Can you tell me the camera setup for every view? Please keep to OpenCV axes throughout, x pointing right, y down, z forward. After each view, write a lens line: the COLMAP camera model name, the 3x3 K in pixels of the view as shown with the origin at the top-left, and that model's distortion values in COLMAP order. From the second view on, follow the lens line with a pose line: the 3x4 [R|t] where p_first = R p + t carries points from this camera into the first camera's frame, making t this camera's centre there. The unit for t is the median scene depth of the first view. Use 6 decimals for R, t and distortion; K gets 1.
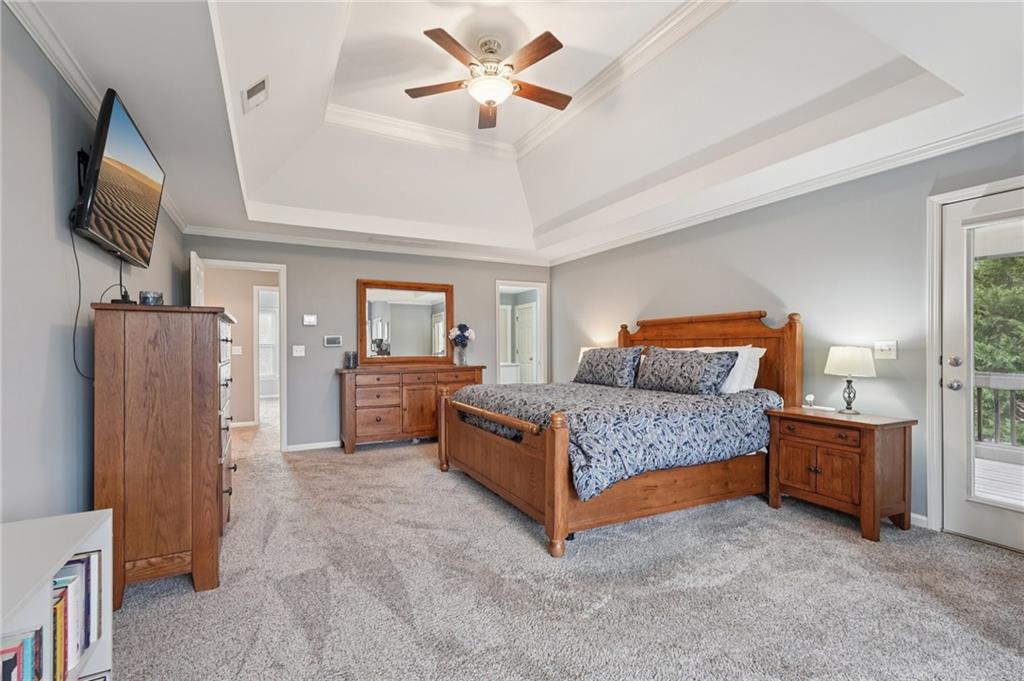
lens RADIAL K [[452.4, 0, 513.8], [0, 452.4, 344.5], [0, 0, 1]] dist [-0.001133, 0.000642]
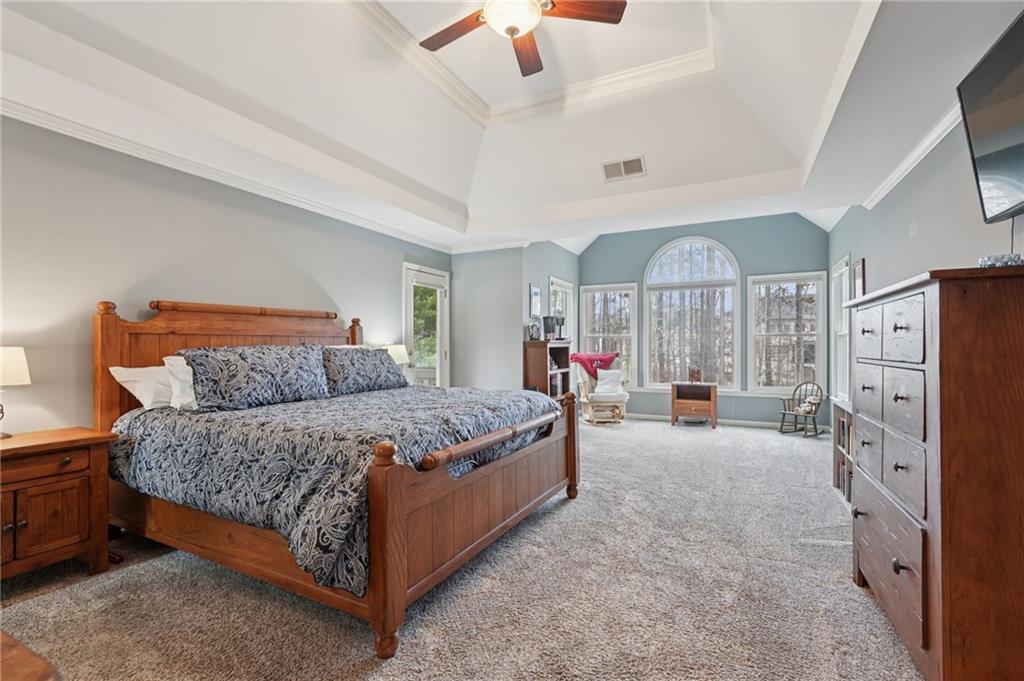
lens RADIAL K [[452.4, 0, 513.8], [0, 452.4, 344.5], [0, 0, 1]] dist [-0.001133, 0.000642]
pose [[-0.577284, 0.008802, 0.816496, -0.642674], [0.004095, 0.999961, -0.007884, 0.014385], [-0.816534, -0.001208, -0.577297, 1.360129]]
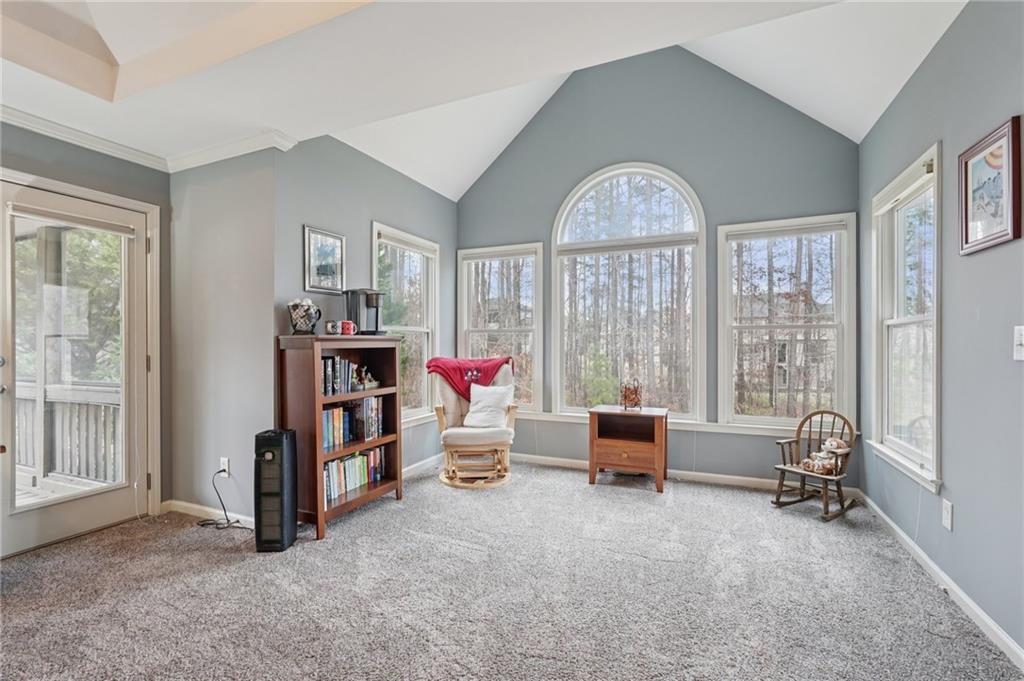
lens RADIAL K [[448.4, 0, 508.7], [0, 448.4, 342.9], [0, 0, 1]] dist [-0.003648, -0.000149]
pose [[-0.608289, 0.009238, 0.793662, -0.240184], [0.003859, 0.999955, -0.008681, 0.009940], [-0.793706, -0.002218, -0.608297, 0.580904]]
